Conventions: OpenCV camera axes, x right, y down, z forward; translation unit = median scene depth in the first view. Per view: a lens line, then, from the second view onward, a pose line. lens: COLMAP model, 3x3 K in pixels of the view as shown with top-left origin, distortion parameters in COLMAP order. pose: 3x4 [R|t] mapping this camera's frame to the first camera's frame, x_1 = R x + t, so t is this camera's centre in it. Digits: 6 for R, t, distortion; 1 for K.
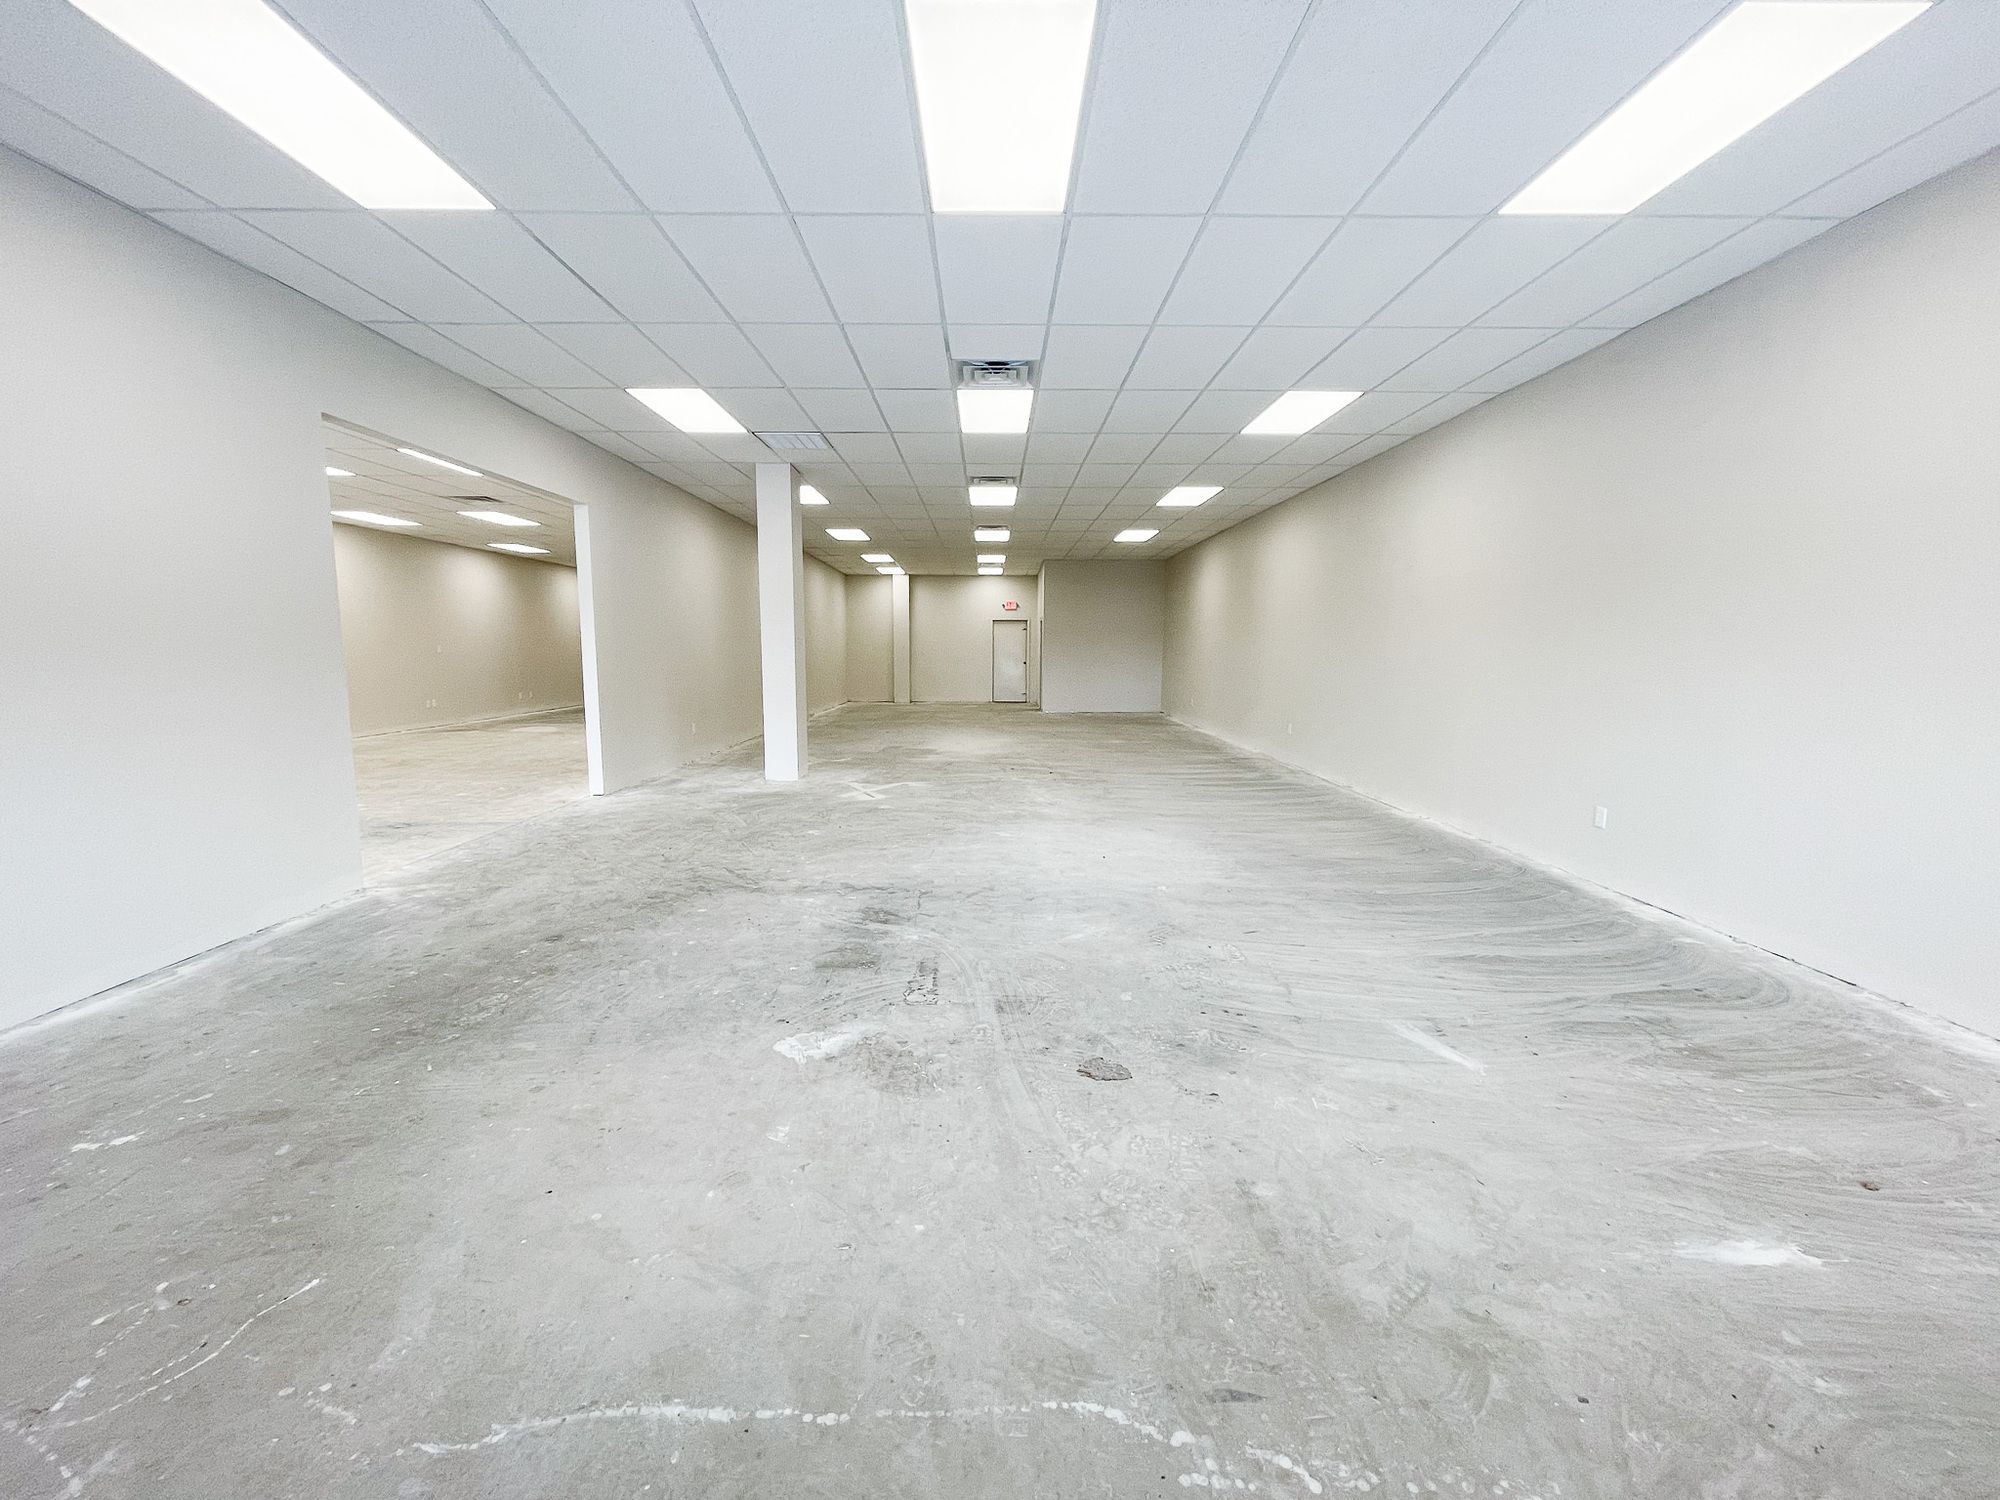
lens RADIAL K [[811.1, 0, 1000.0], [0, 811.1, 750.0], [0, 0, 1]] dist [-0.002383, -0.000407]
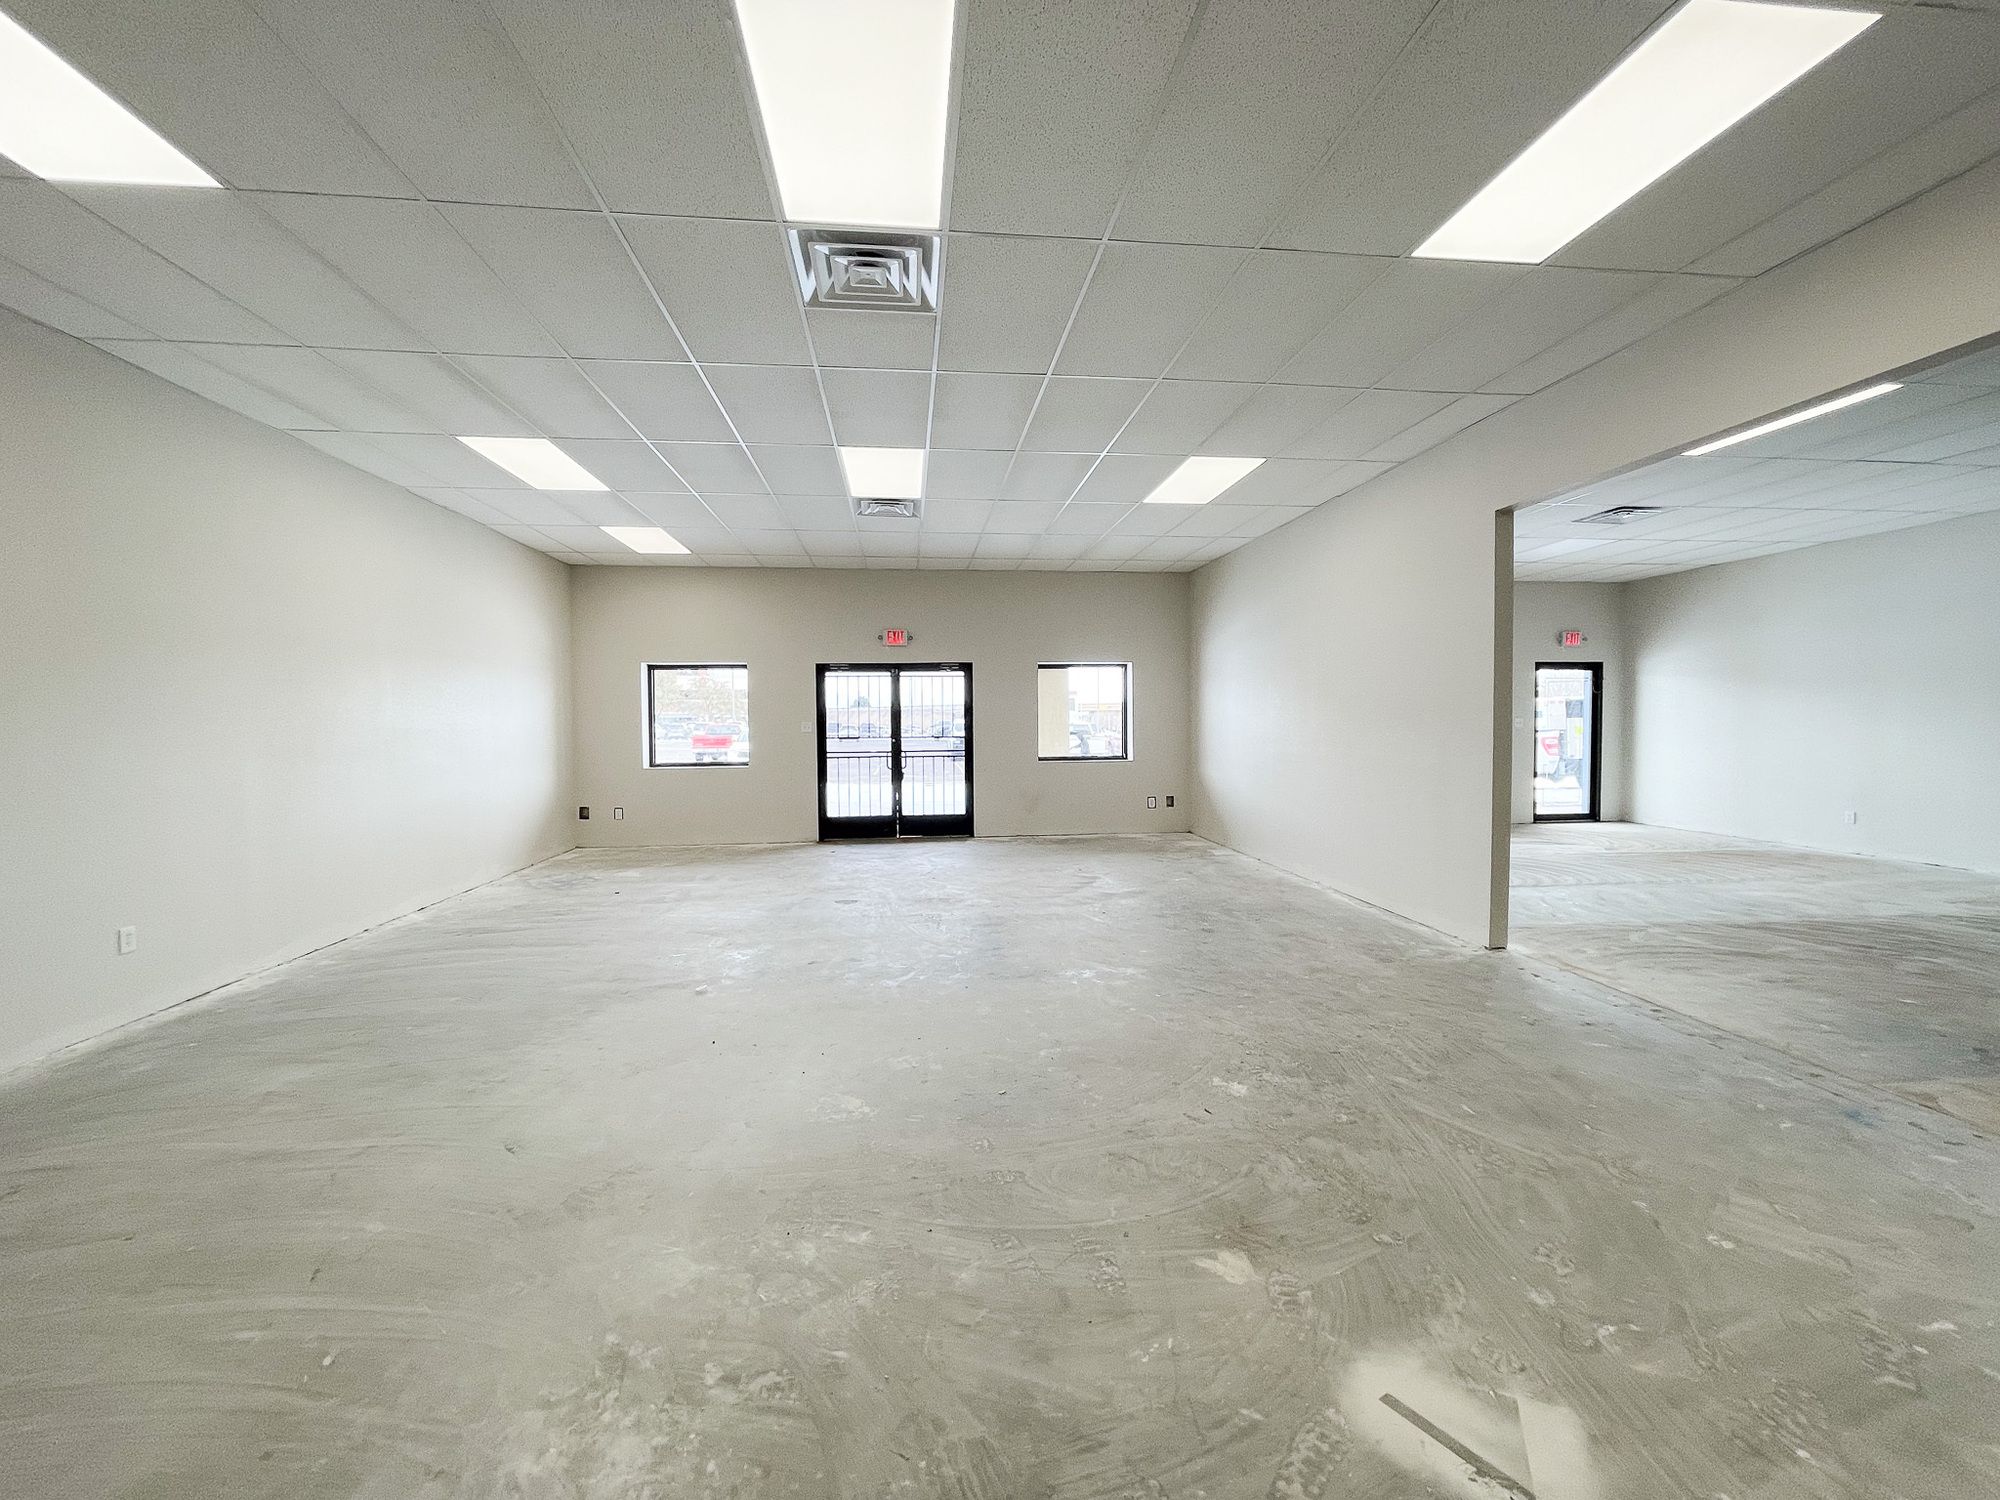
lens RADIAL K [[811.1, 0, 1000.0], [0, 811.1, 750.0], [0, 0, 1]] dist [-0.002383, -0.000407]
pose [[-0.994003, 0.009948, -0.108897, -0.049363], [-0.008062, 0.986477, 0.163702, -0.311079], [0.109053, 0.163599, -0.980481, 2.375317]]
